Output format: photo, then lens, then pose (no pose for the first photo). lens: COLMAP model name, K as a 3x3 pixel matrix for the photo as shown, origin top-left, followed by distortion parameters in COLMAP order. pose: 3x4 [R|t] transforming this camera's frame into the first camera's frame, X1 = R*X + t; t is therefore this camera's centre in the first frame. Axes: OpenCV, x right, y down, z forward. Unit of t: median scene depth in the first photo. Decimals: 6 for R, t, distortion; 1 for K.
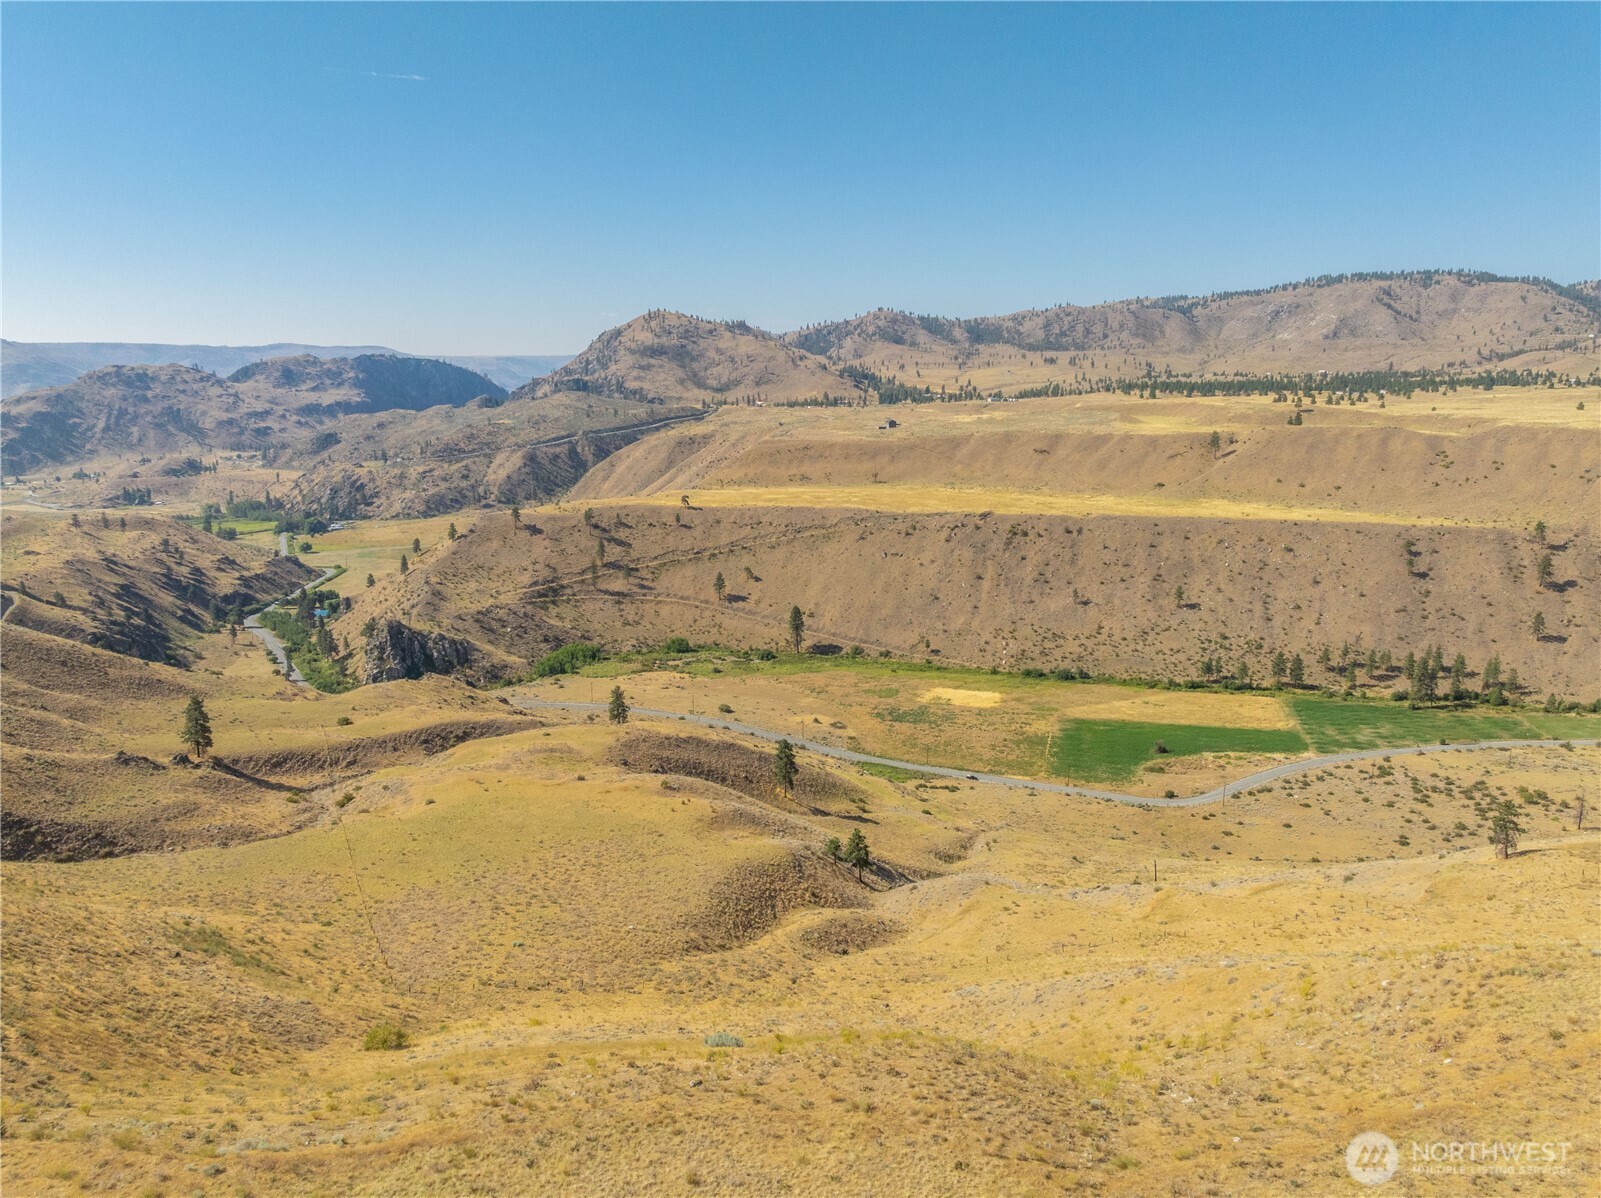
lens RADIAL K [[1126.1, 0, 800.2], [0, 1126.1, 596.5], [0, 0, 1]] dist [-0.033454, -0.006244]
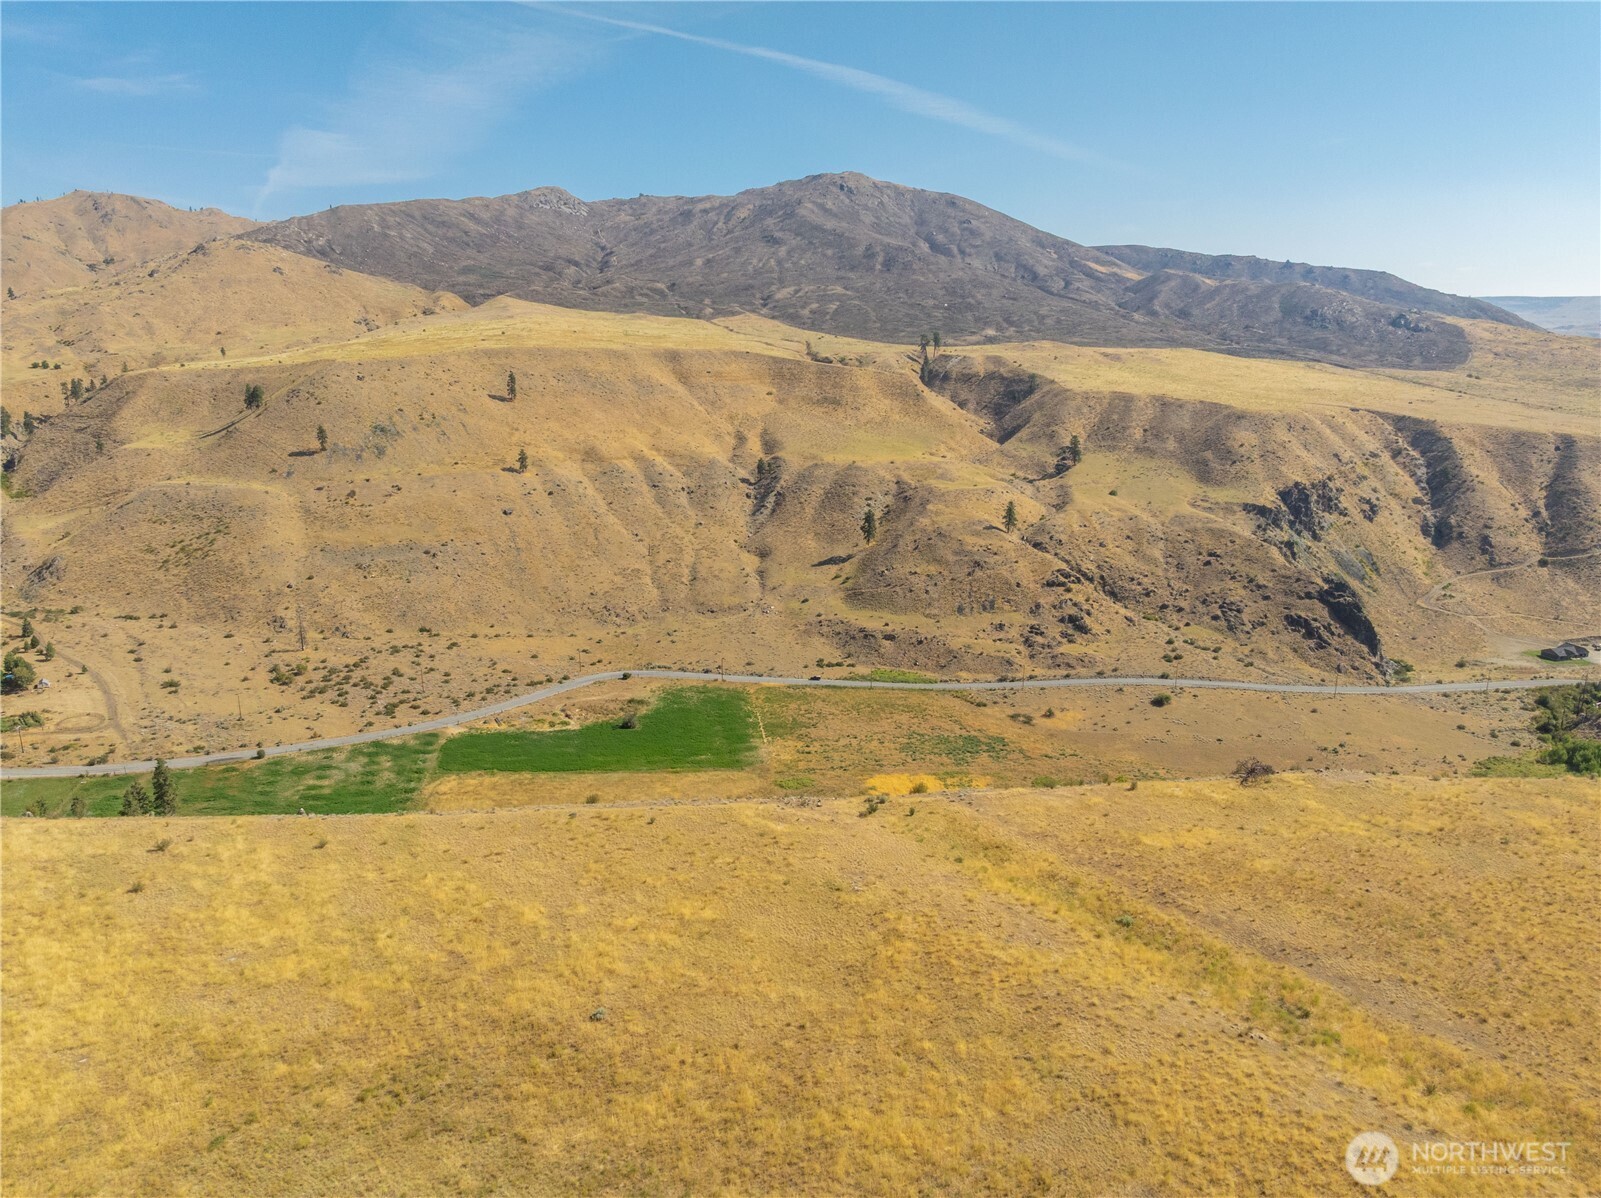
lens RADIAL K [[1126.1, 0, 806.6], [0, 1126.1, 603.9], [0, 0, 1]] dist [-0.033454, -0.006244]
pose [[-0.916657, 0.095413, -0.388118, 0.359436], [-0.080301, 0.907318, 0.412705, -0.208239], [0.391524, 0.409475, -0.824038, 1.186654]]
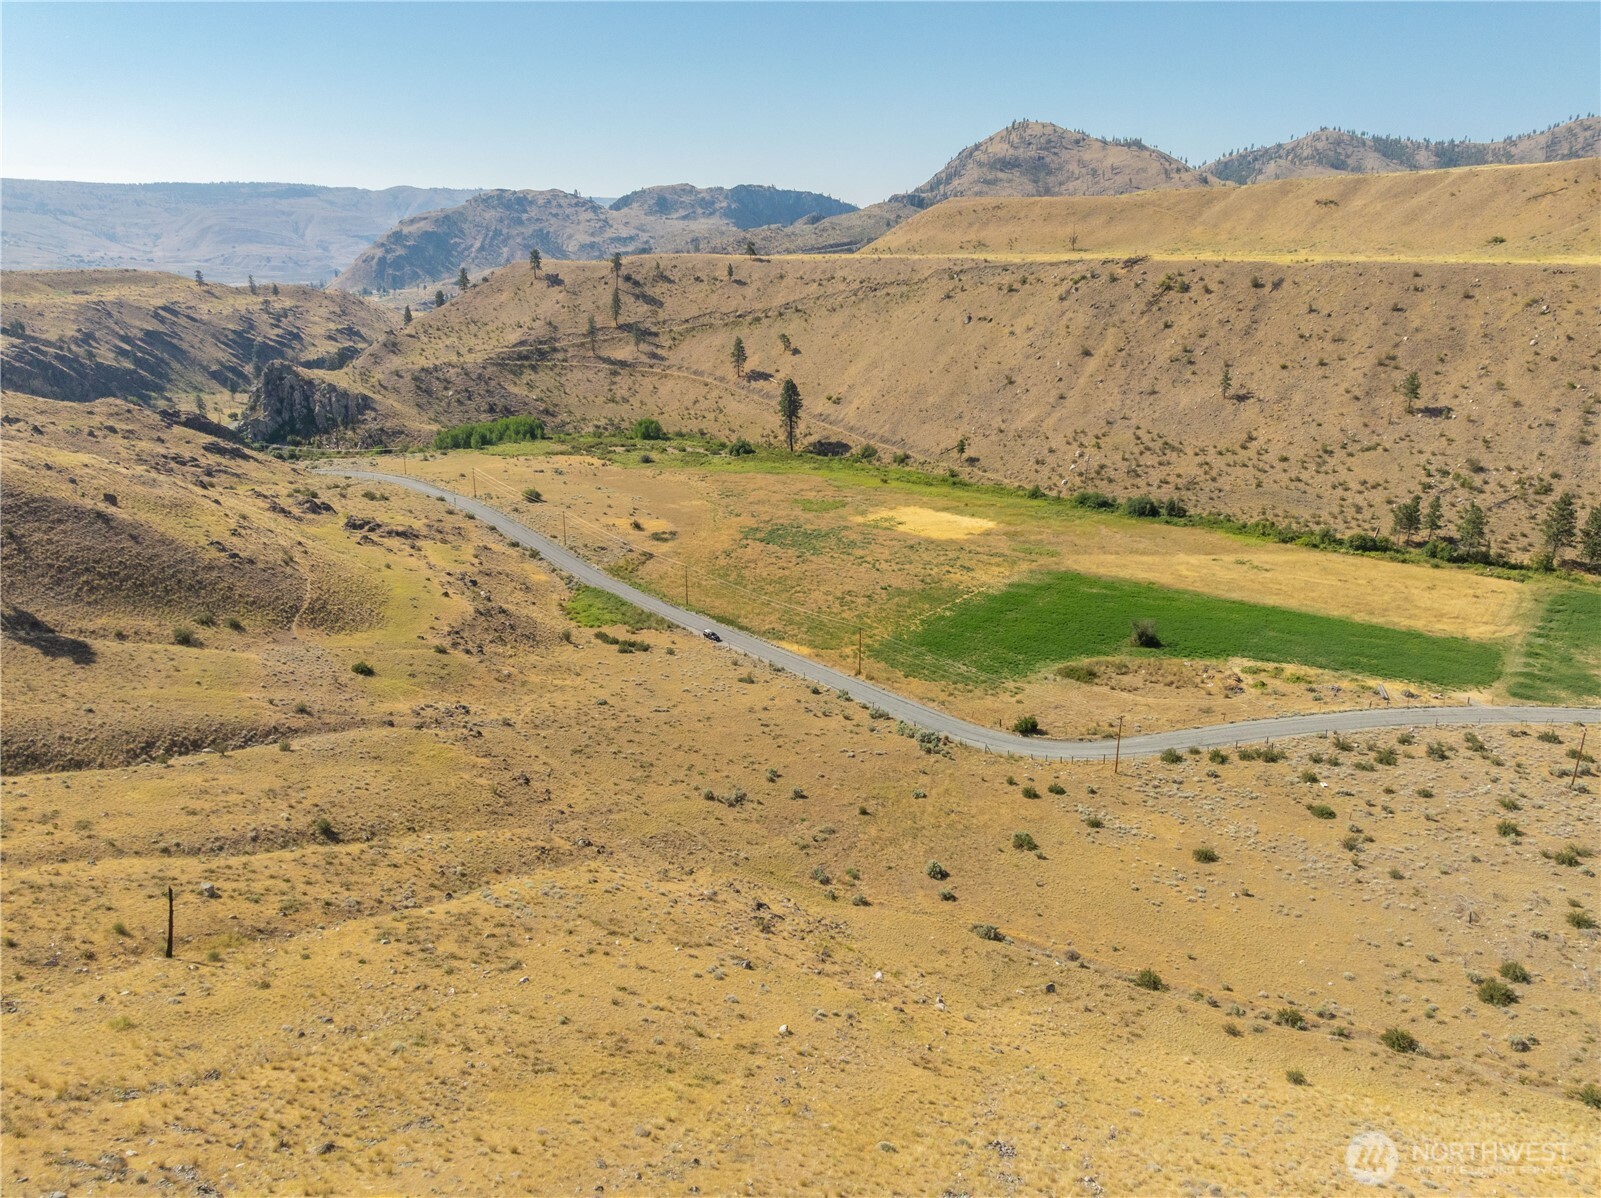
lens RADIAL K [[1126.1, 0, 804.0], [0, 1126.1, 598.3], [0, 0, 1]] dist [-0.033454, -0.006244]
pose [[0.924581, 0.121822, -0.360983, 0.249235], [-0.080315, 0.988531, 0.127892, 0.048742], [0.372423, -0.089254, 0.923761, 0.353337]]
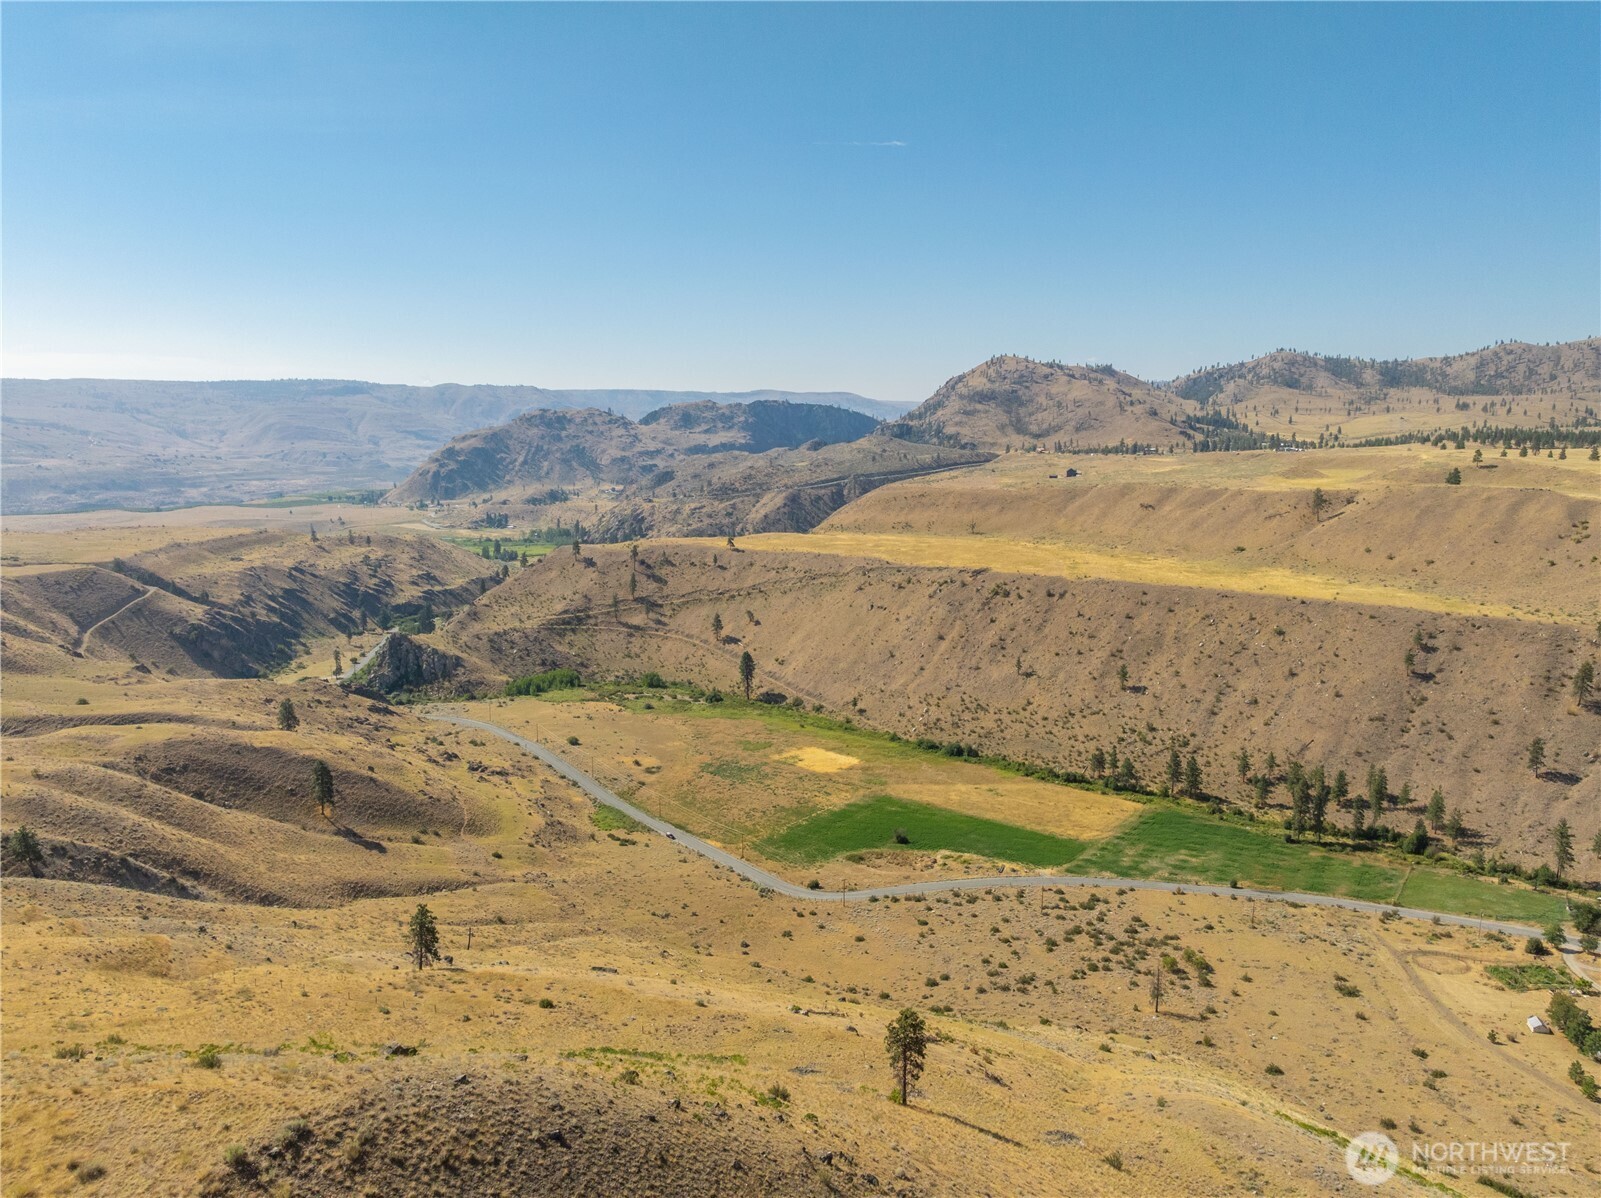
lens RADIAL K [[1126.1, 0, 802.3], [0, 1126.1, 605.4], [0, 0, 1]] dist [-0.033454, -0.006244]
pose [[0.915269, 0.066969, -0.397239, 0.412508], [-0.079395, 0.996732, -0.014896, -0.020162], [0.394943, 0.045172, 0.917594, 0.099611]]
